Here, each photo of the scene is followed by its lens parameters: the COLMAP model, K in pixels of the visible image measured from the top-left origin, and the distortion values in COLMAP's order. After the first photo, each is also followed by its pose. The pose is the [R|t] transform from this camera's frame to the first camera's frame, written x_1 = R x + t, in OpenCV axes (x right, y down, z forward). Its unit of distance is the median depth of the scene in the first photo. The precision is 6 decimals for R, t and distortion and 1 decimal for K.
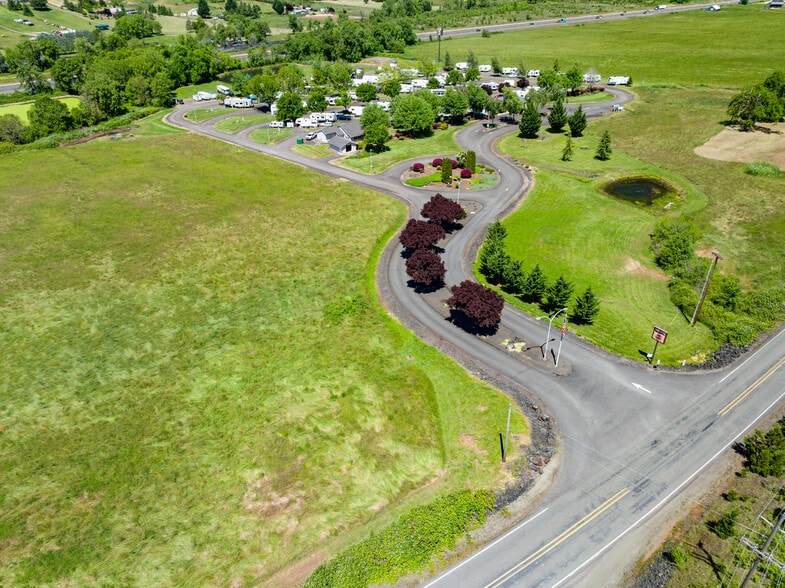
lens RADIAL K [[553.3, 0, 392.5], [0, 553.3, 294.0], [0, 0, 1]] dist [-0.058620, 0.032315]
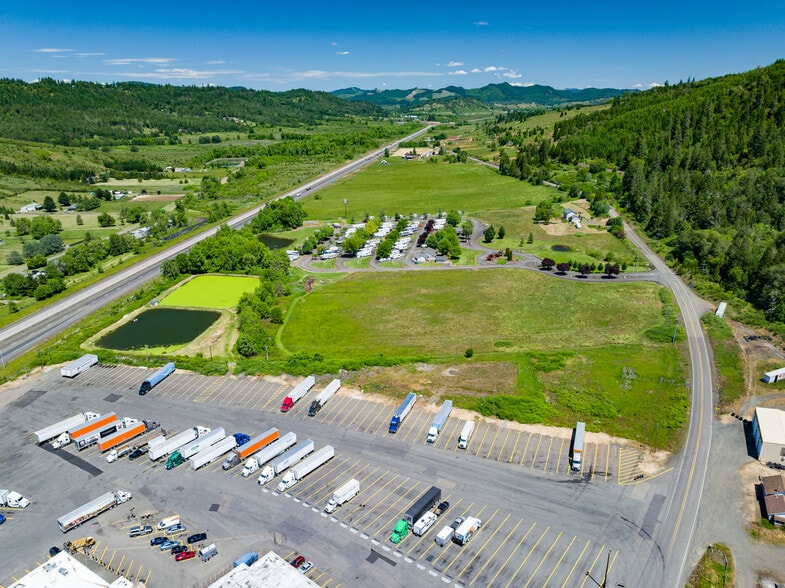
lens RADIAL K [[553.3, 0, 392.5], [0, 553.3, 294.0], [0, 0, 1]] dist [-0.058620, 0.032315]
pose [[0.750310, -0.224133, 0.621932, -1.036988], [0.359054, 0.928083, -0.098706, -0.001442], [-0.555081, 0.297367, 0.776825, -0.336824]]
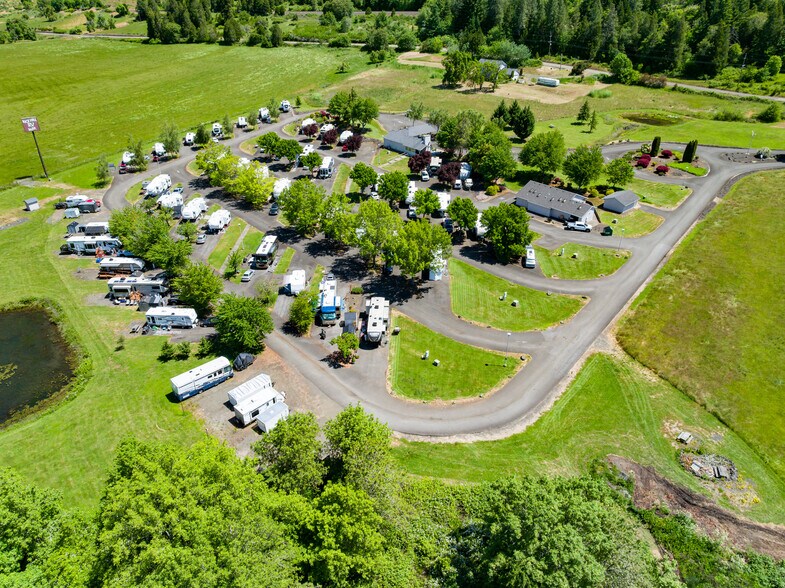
lens RADIAL K [[553.3, 0, 392.5], [0, 553.3, 294.0], [0, 0, 1]] dist [-0.058620, 0.032315]
pose [[-0.054538, -0.503023, 0.862551, -0.538913], [0.543621, 0.709632, 0.448217, -0.463532], [-0.837557, 0.493346, 0.234752, 0.751570]]
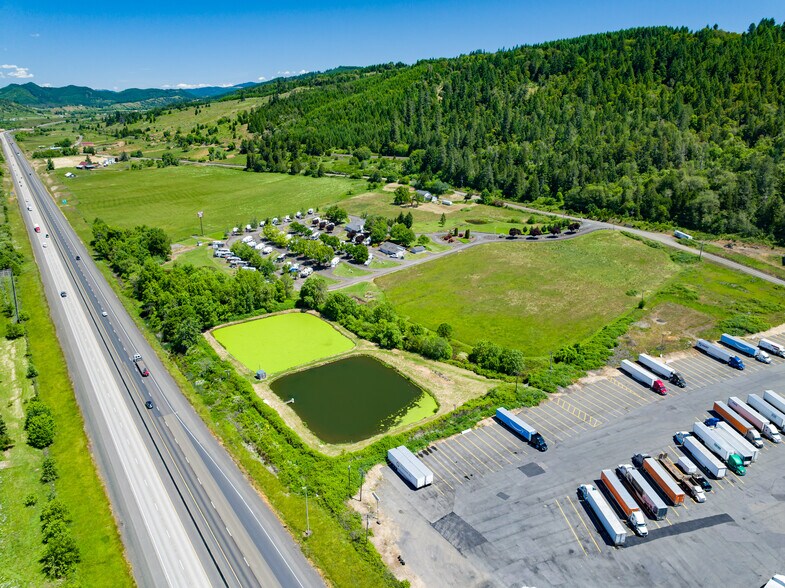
lens RADIAL K [[553.3, 0, 392.5], [0, 553.3, 294.0], [0, 0, 1]] dist [-0.058620, 0.032315]
pose [[0.074837, -0.335232, 0.939159, -1.378021], [0.538858, 0.806049, 0.244780, -0.454239], [-0.839066, 0.487754, 0.240965, 0.426713]]
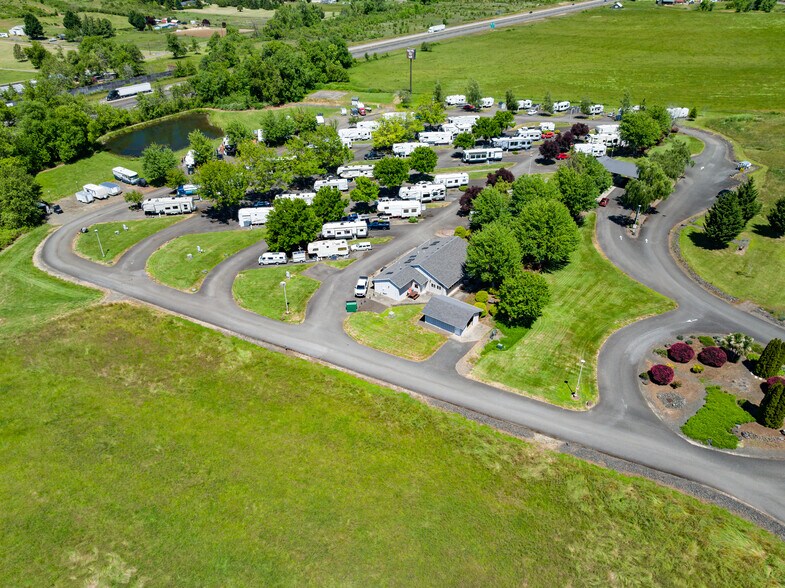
lens RADIAL K [[553.3, 0, 392.5], [0, 553.3, 294.0], [0, 0, 1]] dist [-0.058620, 0.032315]
pose [[0.964953, -0.140607, 0.221574, -0.166032], [0.140463, 0.989949, 0.016490, -0.198765], [-0.221665, 0.015211, 0.975004, 0.330236]]
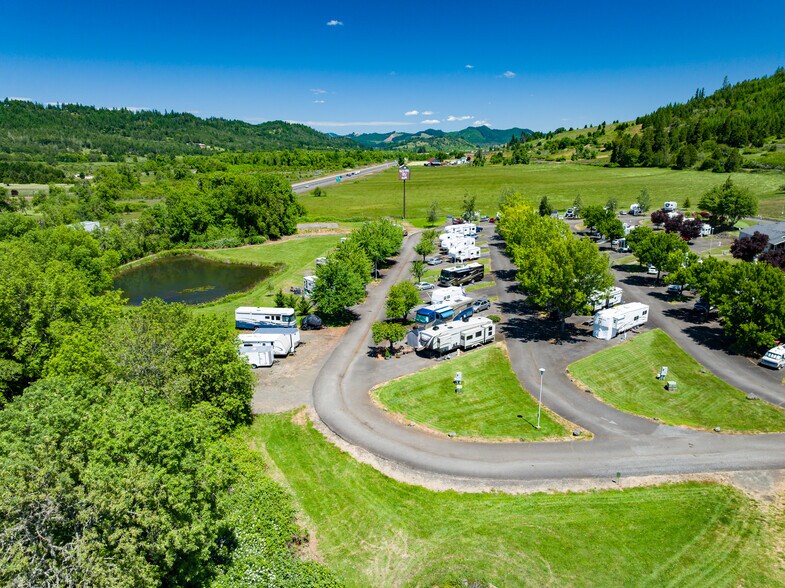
lens RADIAL K [[553.3, 0, 392.5], [0, 553.3, 294.0], [0, 0, 1]] dist [-0.058620, 0.032315]
pose [[0.720022, -0.182880, 0.669420, -0.444652], [0.378741, 0.911872, -0.158254, -0.284555], [-0.581484, 0.367483, 0.725832, 0.662662]]
